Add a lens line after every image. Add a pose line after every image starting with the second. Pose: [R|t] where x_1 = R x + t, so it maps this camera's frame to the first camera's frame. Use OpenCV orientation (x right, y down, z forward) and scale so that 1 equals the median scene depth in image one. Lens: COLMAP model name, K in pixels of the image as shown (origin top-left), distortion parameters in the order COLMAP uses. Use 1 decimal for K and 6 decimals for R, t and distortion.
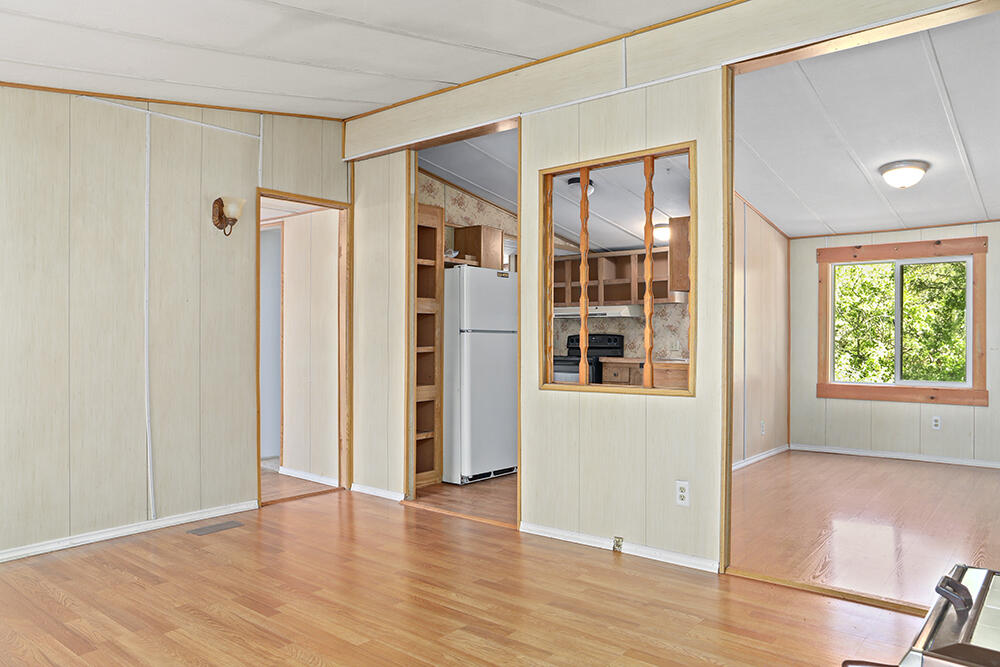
lens RADIAL K [[694.1, 0, 500.0], [0, 694.1, 333.5], [0, 0, 1]] dist [-0.070047, 0.071162]
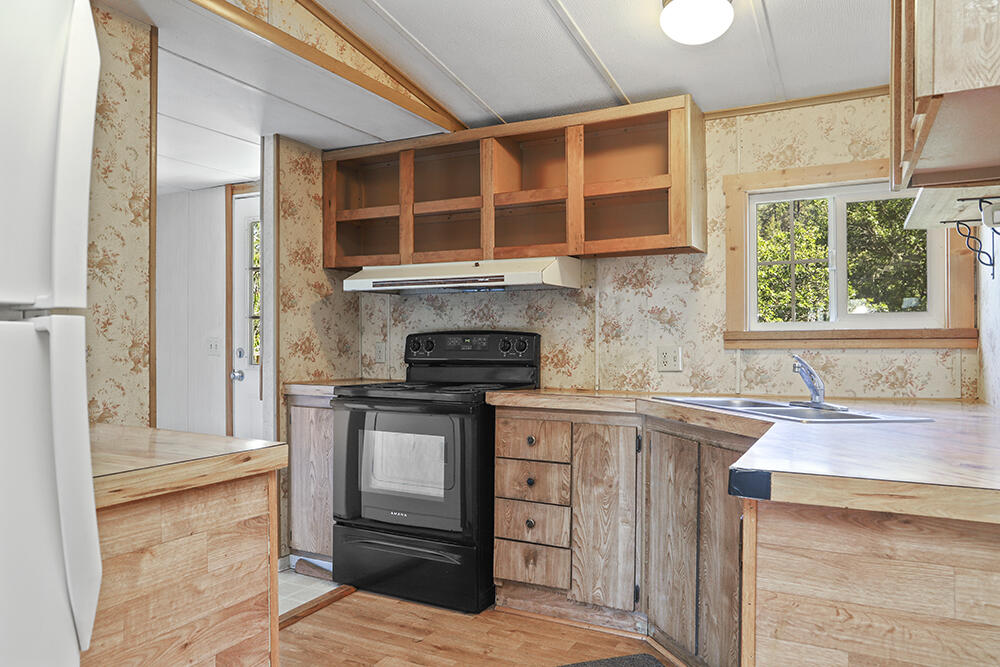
lens RADIAL K [[694.1, 0, 500.0], [0, 694.1, 333.5], [0, 0, 1]] dist [-0.070047, 0.071162]
pose [[0.978393, 0.001166, 0.206751, 0.107428], [-0.001852, 0.999993, 0.003127, 0.002381], [-0.206746, -0.003443, 0.978388, 0.928299]]
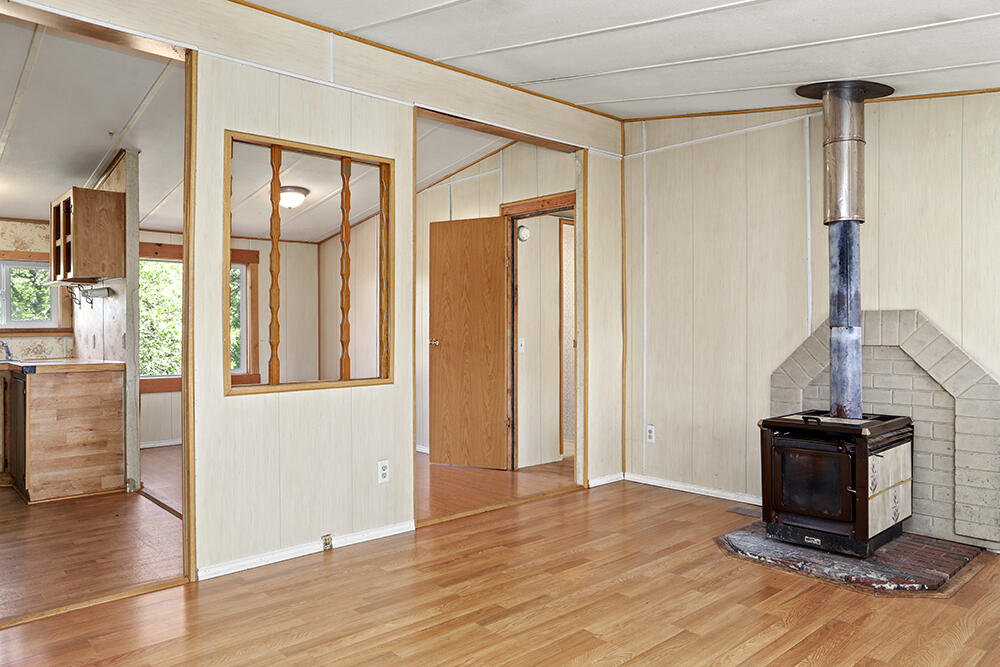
lens RADIAL K [[695.4, 0, 497.1], [0, 695.4, 322.6], [0, 0, 1]] dist [-0.064969, 0.072630]
pose [[0.149818, 0.009181, 0.988671, -0.530202], [-0.000527, 0.999957, -0.009206, 0.000822], [-0.988713, 0.000858, 0.149817, 0.422558]]
